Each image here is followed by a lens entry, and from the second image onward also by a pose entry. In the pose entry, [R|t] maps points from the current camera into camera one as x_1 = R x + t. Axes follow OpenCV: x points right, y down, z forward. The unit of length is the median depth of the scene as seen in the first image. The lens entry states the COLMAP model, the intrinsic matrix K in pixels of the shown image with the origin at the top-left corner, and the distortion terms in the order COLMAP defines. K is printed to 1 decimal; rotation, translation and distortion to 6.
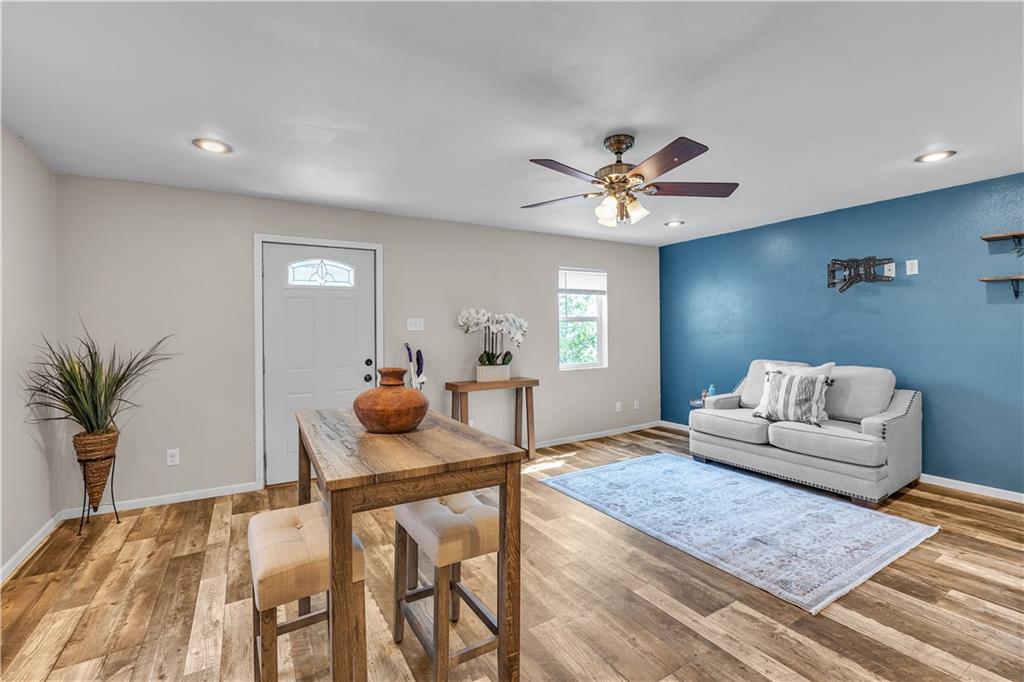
lens RADIAL K [[448.0, 0, 506.1], [0, 448.0, 332.4], [0, 0, 1]] dist [-0.017549, 0.000479]
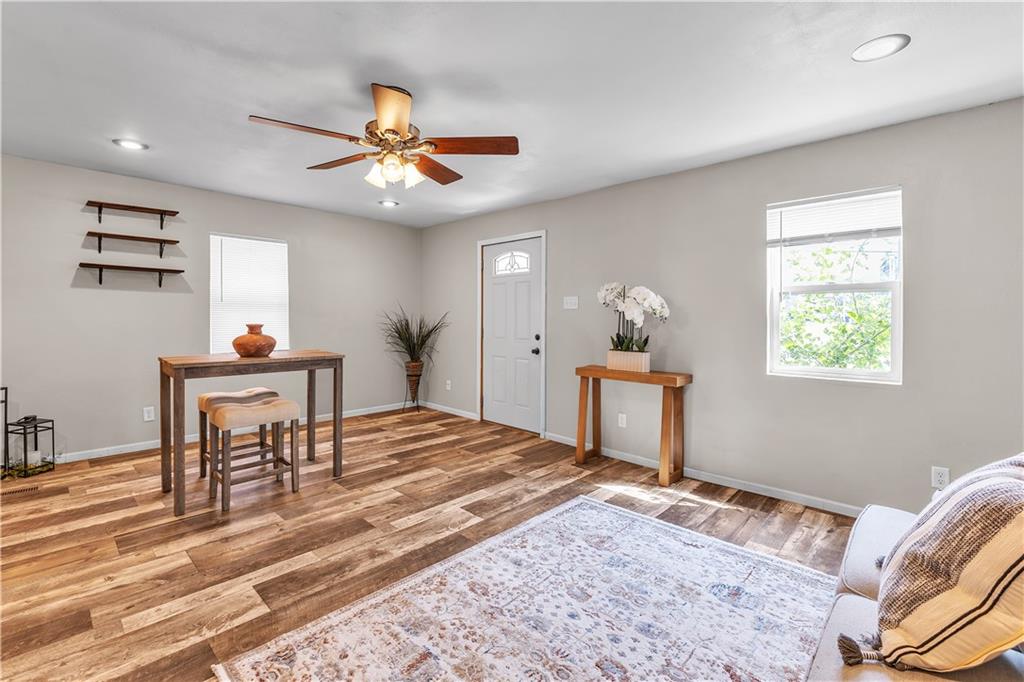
lens RADIAL K [[448.0, 0, 504.9], [0, 448.0, 321.3], [0, 0, 1]] dist [-0.017549, 0.000479]
pose [[0.270954, 0.021191, -0.962359, 0.755963], [-0.012547, 0.999750, 0.018482, 0.006816], [0.962511, 0.007067, 0.271152, 0.618197]]
